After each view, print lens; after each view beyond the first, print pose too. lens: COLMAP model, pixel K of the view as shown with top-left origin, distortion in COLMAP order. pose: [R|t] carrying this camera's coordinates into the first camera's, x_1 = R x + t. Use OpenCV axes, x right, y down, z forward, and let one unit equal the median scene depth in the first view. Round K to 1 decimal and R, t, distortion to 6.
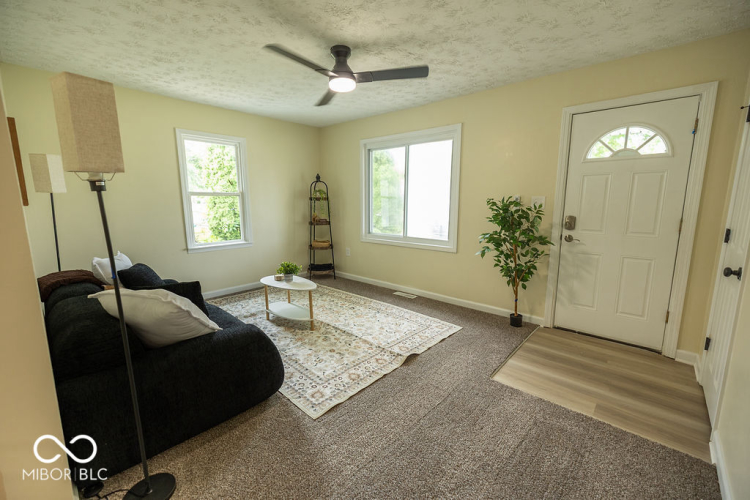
lens RADIAL K [[310.1, 0, 369.0], [0, 310.1, 249.9], [0, 0, 1]] dist [0.000287, -0.000053]
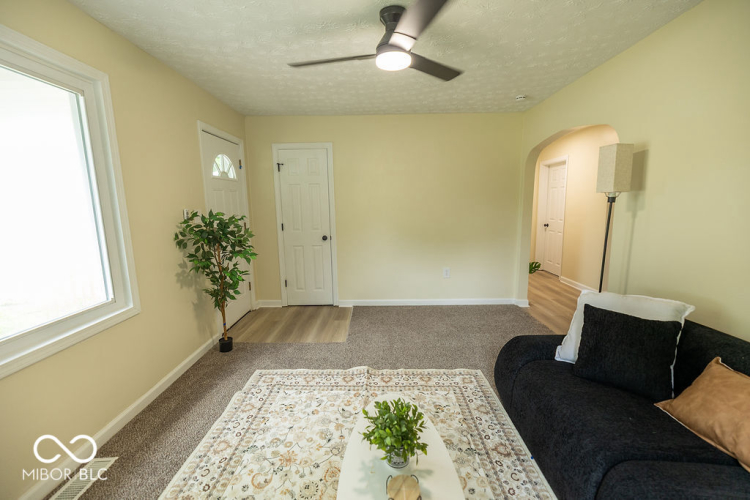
lens RADIAL K [[326.3, 0, 377.3], [0, 326.3, 249.7], [0, 0, 1]] dist [0.001500, 0.000128]
pose [[-0.682823, -0.093460, 0.724581, -0.519446], [0.136332, 0.958063, 0.252051, -0.230520], [-0.717751, 0.270889, -0.641445, 1.276112]]
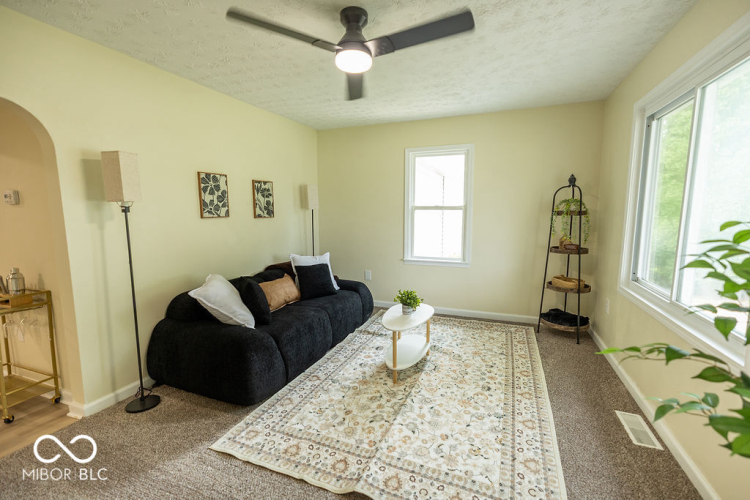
lens RADIAL K [[326.3, 0, 377.3], [0, 326.3, 249.7], [0, 0, 1]] dist [0.001500, 0.000128]
pose [[0.370715, 0.108233, -0.922419, 0.531927], [-0.145880, 0.987644, 0.057258, -0.113028], [0.917218, 0.113336, 0.381923, 0.621876]]
